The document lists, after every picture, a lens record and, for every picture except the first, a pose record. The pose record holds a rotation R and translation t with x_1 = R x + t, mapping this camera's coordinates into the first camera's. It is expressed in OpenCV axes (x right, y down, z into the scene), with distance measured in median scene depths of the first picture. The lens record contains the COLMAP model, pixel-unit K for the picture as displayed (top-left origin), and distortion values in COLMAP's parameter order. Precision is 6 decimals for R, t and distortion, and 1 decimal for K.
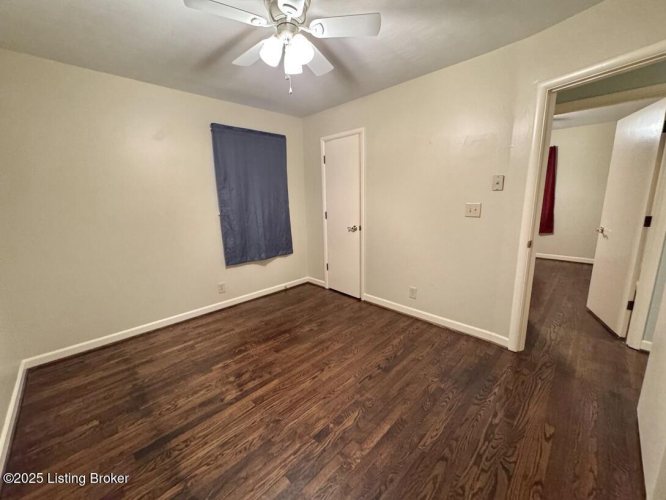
lens RADIAL K [[266.0, 0, 331.3], [0, 266.0, 250.6], [0, 0, 1]] dist [-0.002367, 0.000104]
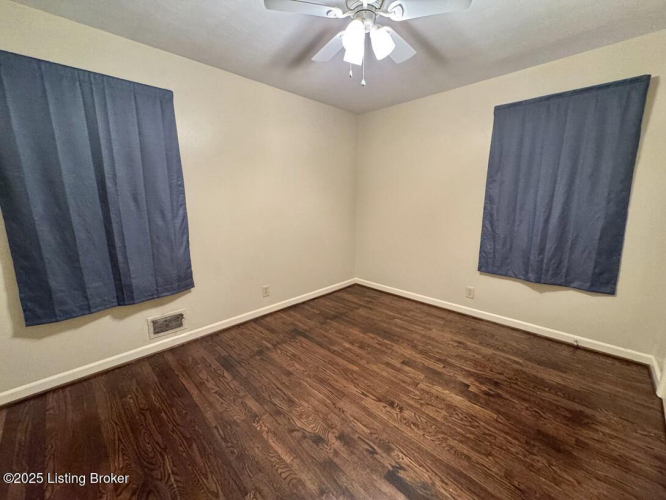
lens RADIAL K [[266.0, 0, 331.0], [0, 266.0, 249.6], [0, 0, 1]] dist [-0.002367, 0.000104]
pose [[0.003867, 0.216677, -0.976236, 0.576450], [-0.192090, 0.958223, 0.211918, -0.133041], [0.981370, 0.186706, 0.045327, 0.611539]]
